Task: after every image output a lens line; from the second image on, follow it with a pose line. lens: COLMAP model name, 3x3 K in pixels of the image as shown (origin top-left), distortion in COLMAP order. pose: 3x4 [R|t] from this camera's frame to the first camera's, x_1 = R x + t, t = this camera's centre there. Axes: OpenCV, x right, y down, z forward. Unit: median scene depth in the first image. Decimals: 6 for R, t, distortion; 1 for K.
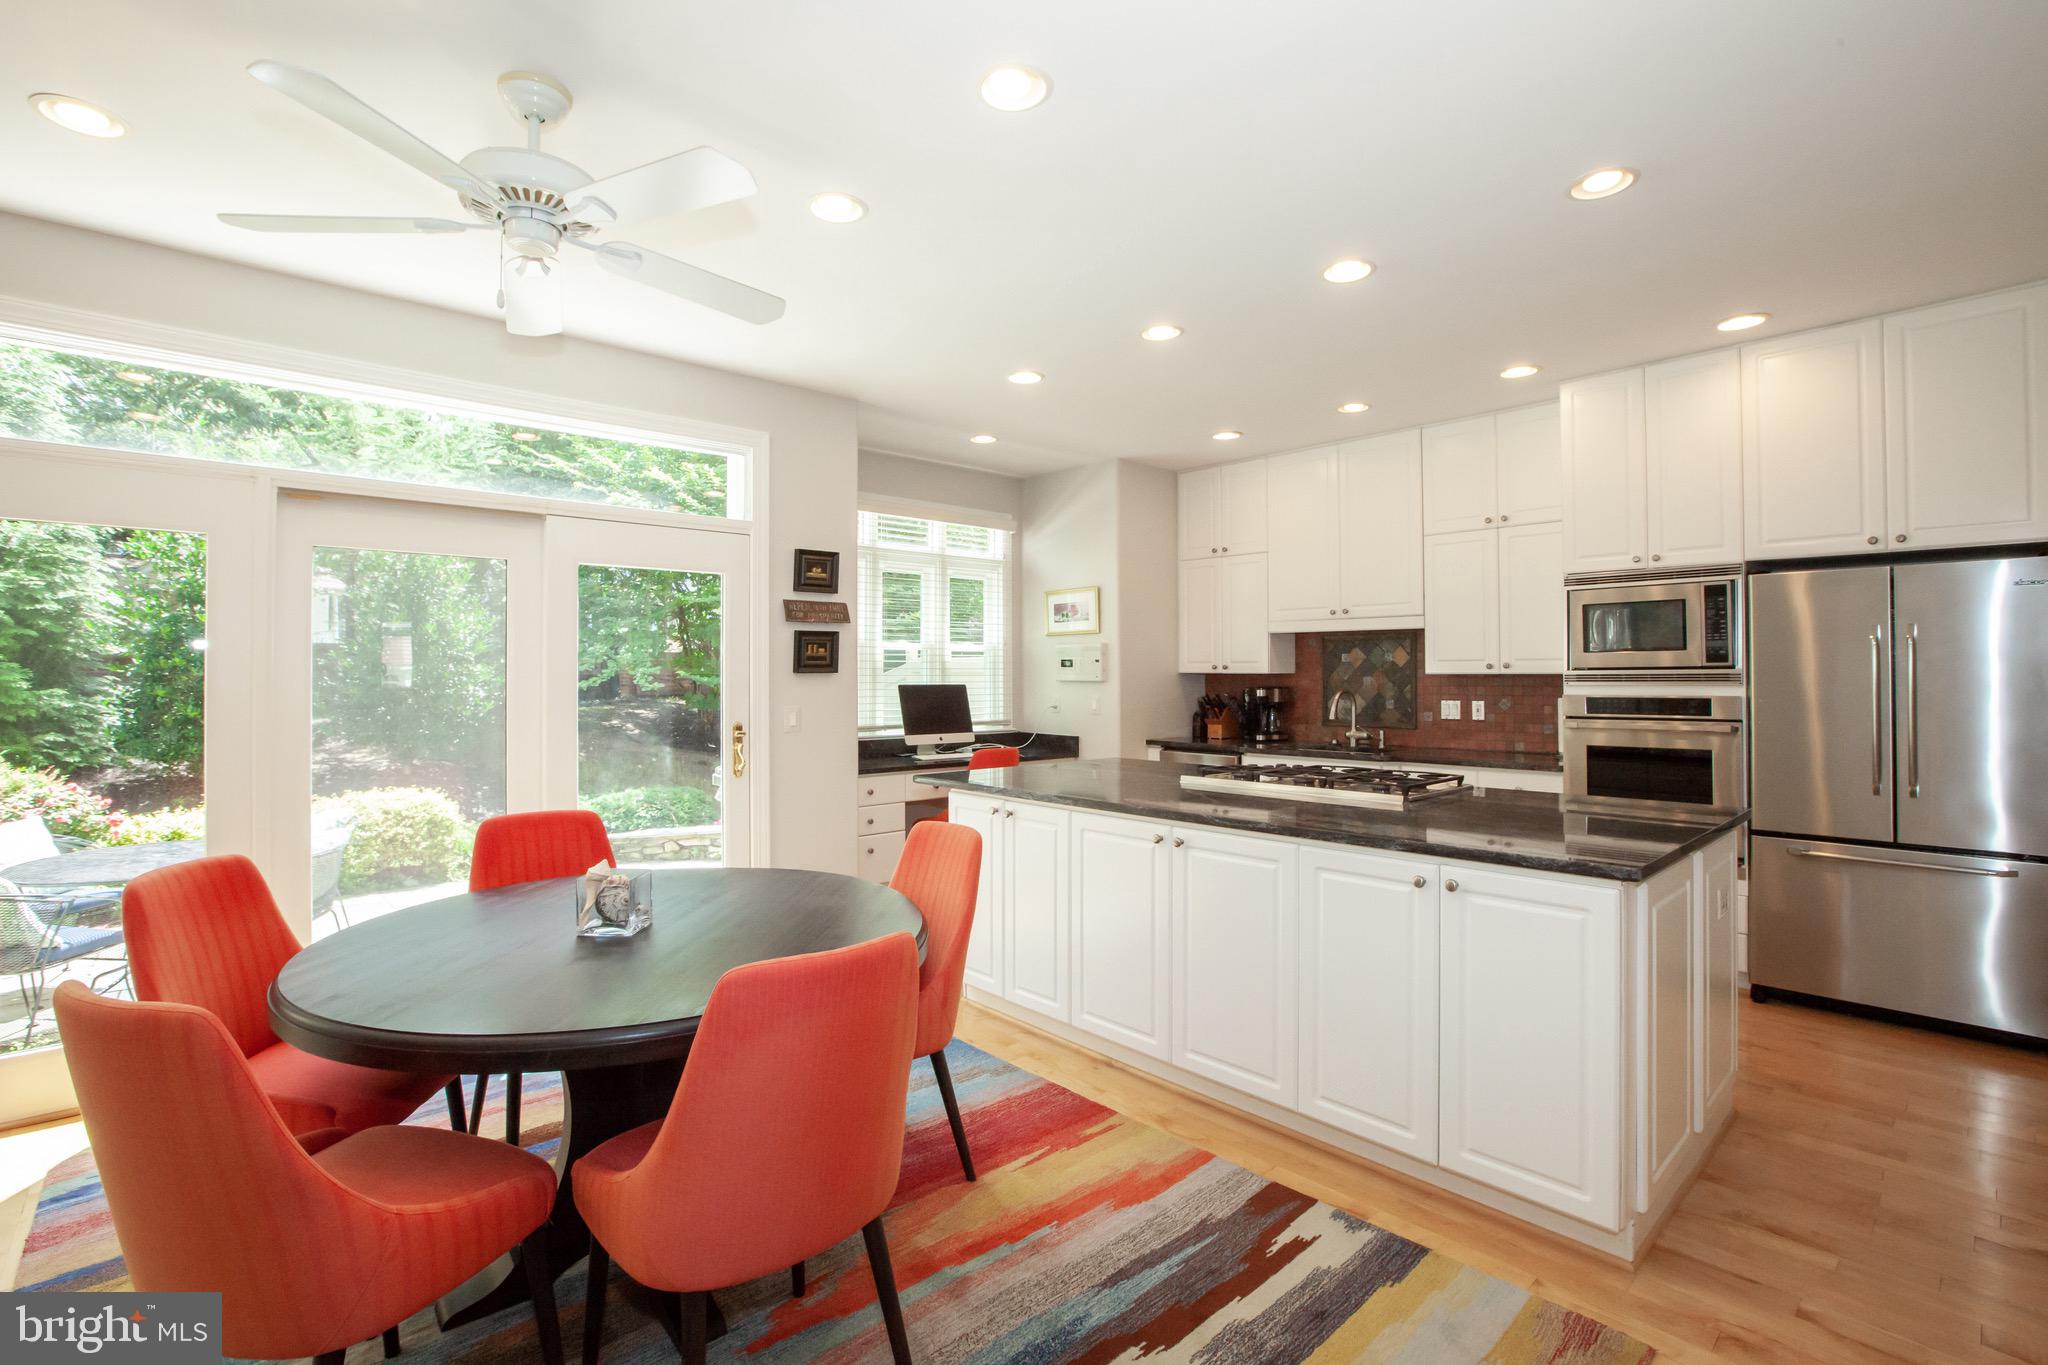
lens RADIAL K [[926.8, 0, 1028.6], [0, 926.8, 660.7], [0, 0, 1]] dist [-0.053248, 0.017419]
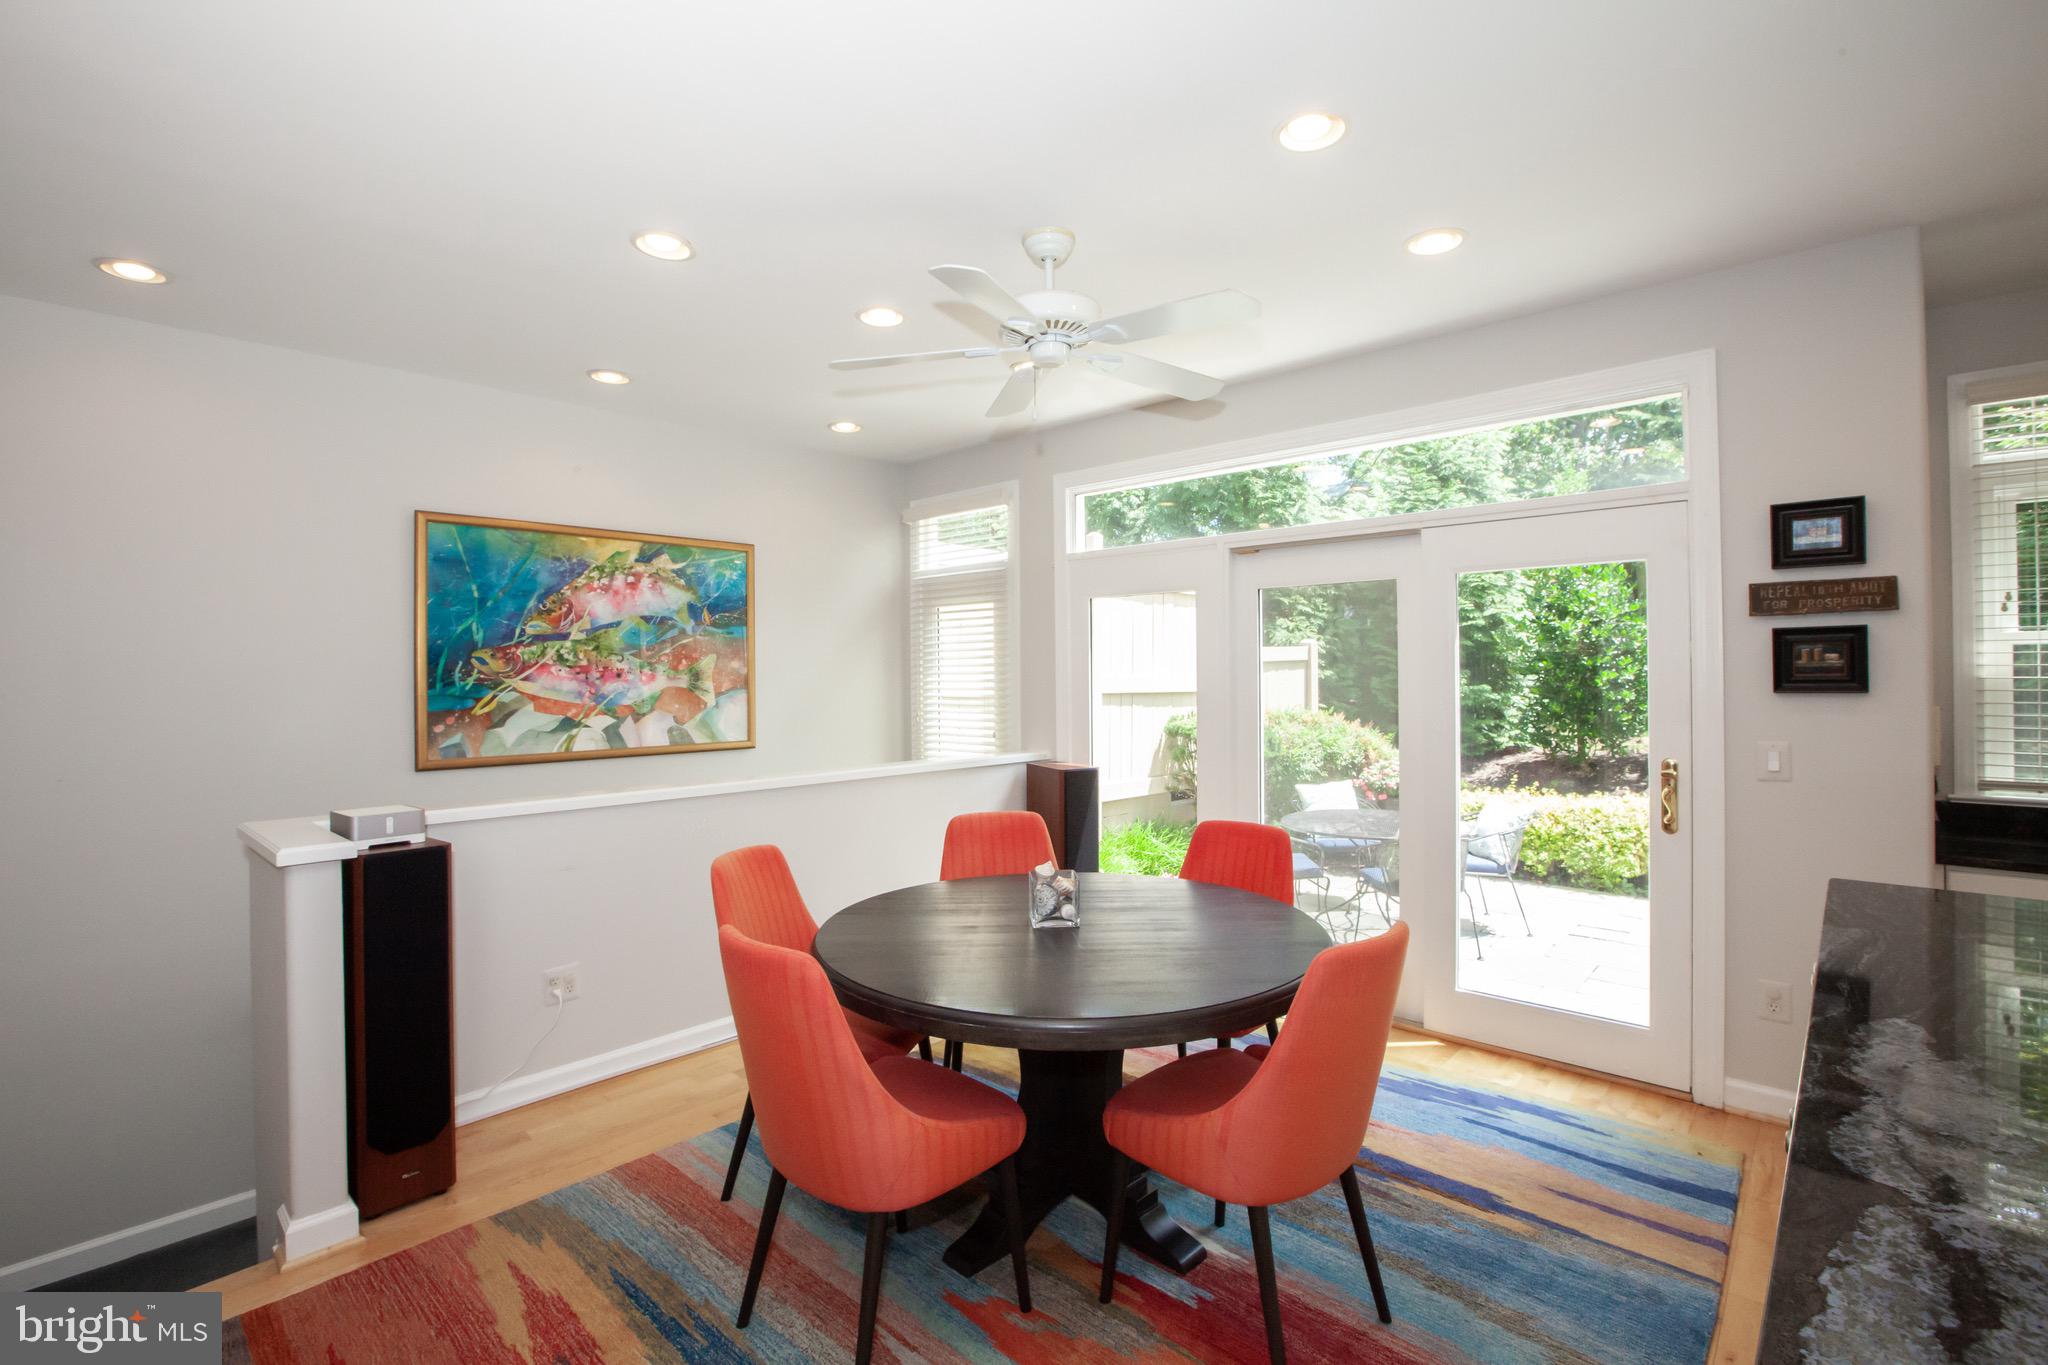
lens RADIAL K [[922.9, 0, 1028.2], [0, 922.9, 668.0], [0, 0, 1]] dist [-0.053920, 0.014932]
pose [[0.078149, -0.001353, -0.996941, 0.279962], [0.022645, 0.999743, 0.000419, -0.013279], [0.996684, -0.022609, 0.078160, 0.331708]]
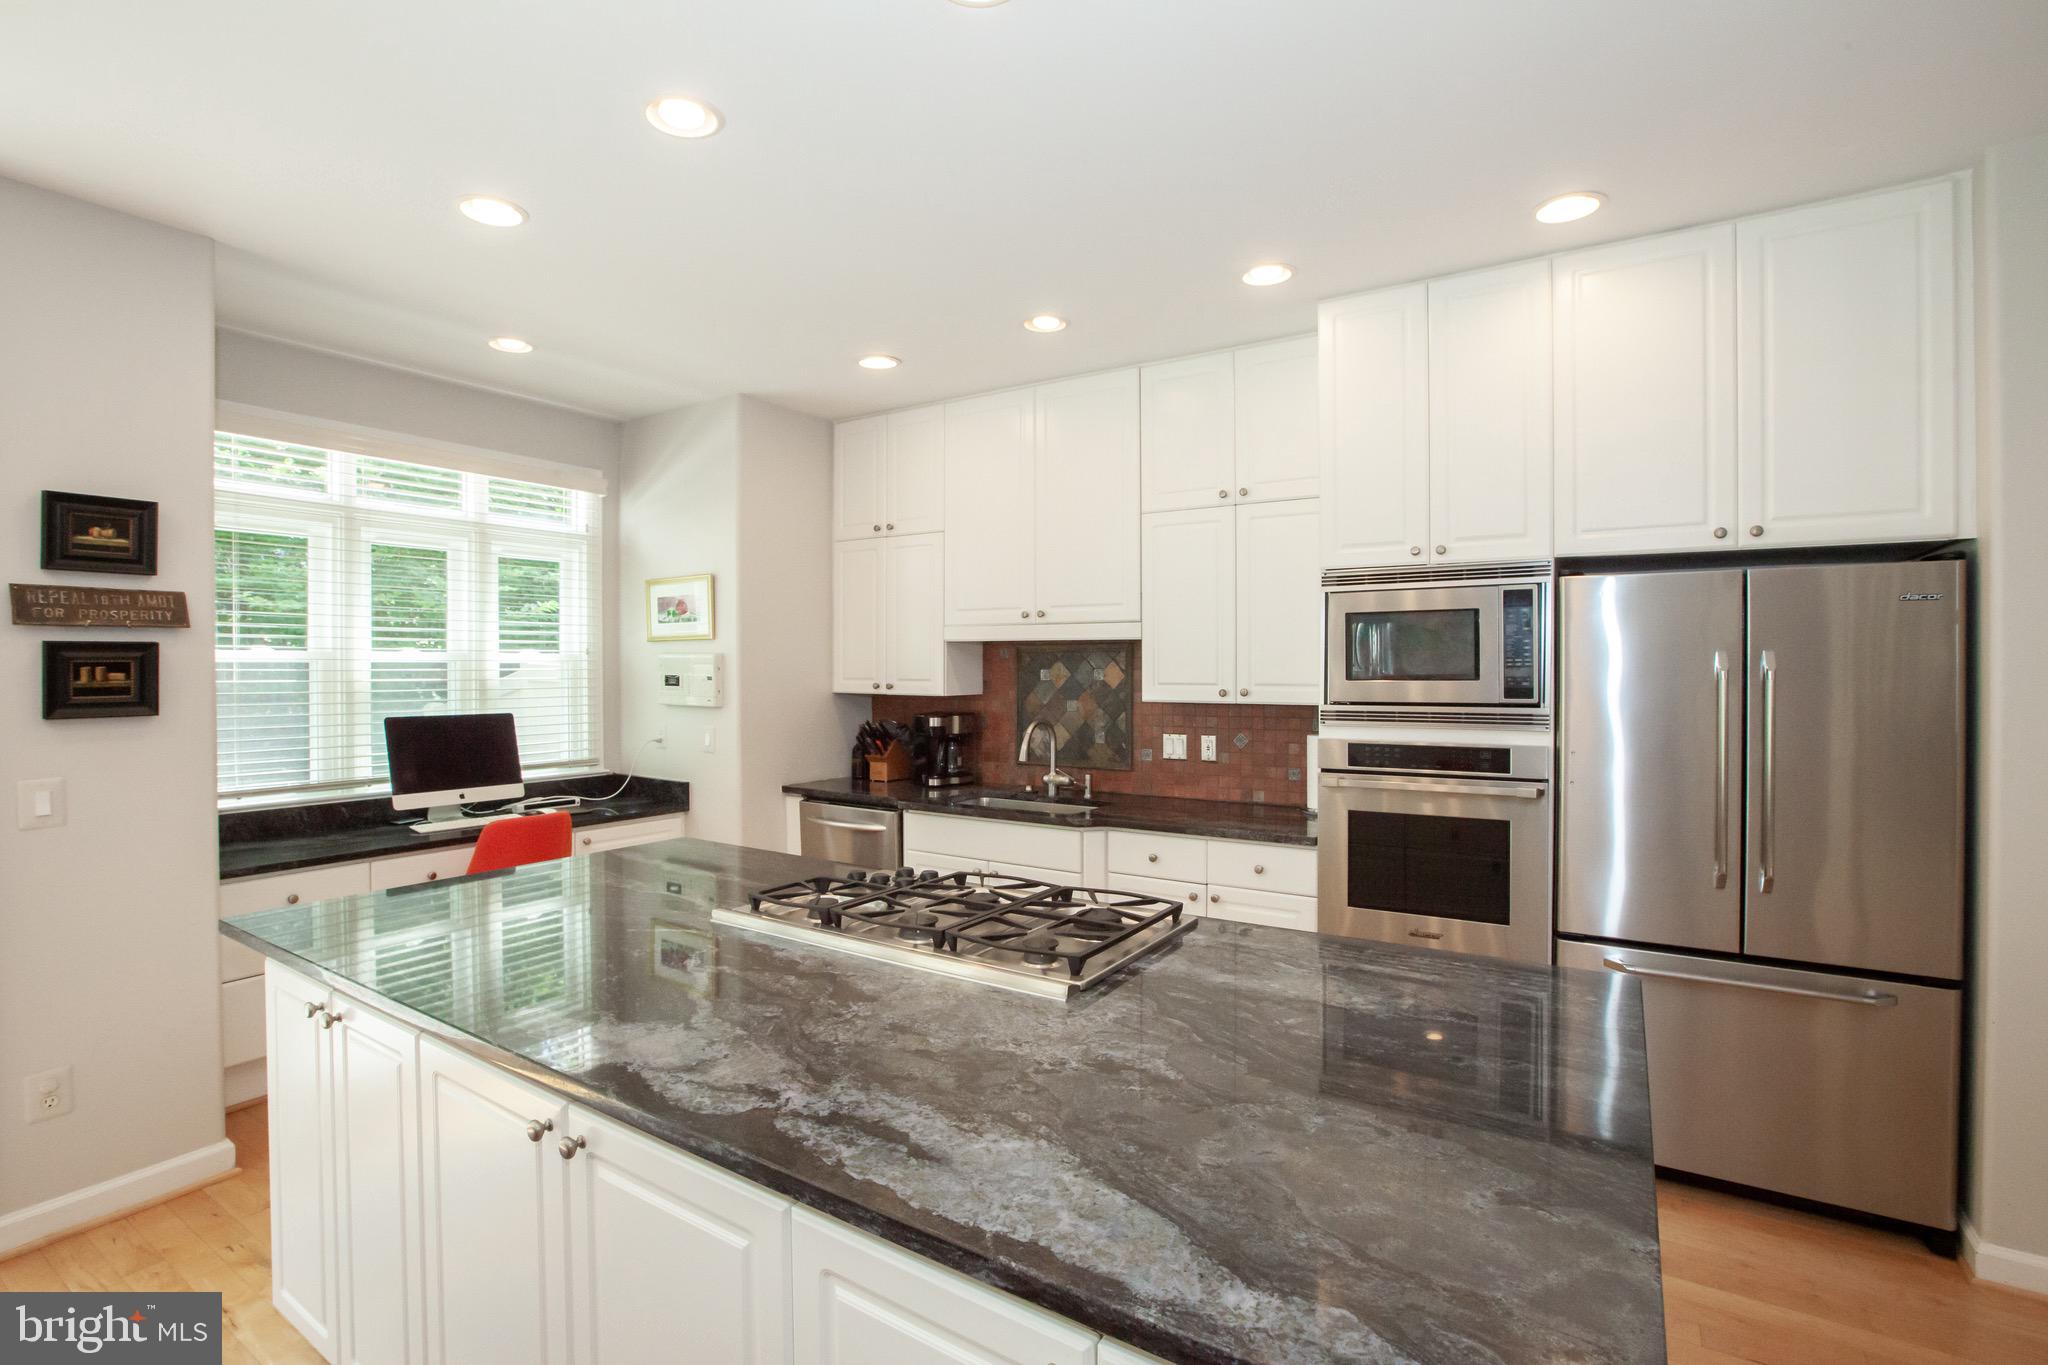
lens RADIAL K [[939.6, 0, 1018.2], [0, 939.6, 673.4], [0, 0, 1]] dist [-0.069417, 0.028596]
pose [[0.968367, -0.001118, 0.249528, 0.138018], [-0.004459, 0.999753, 0.021784, -0.022402], [-0.249490, -0.022208, 0.968123, 0.275726]]
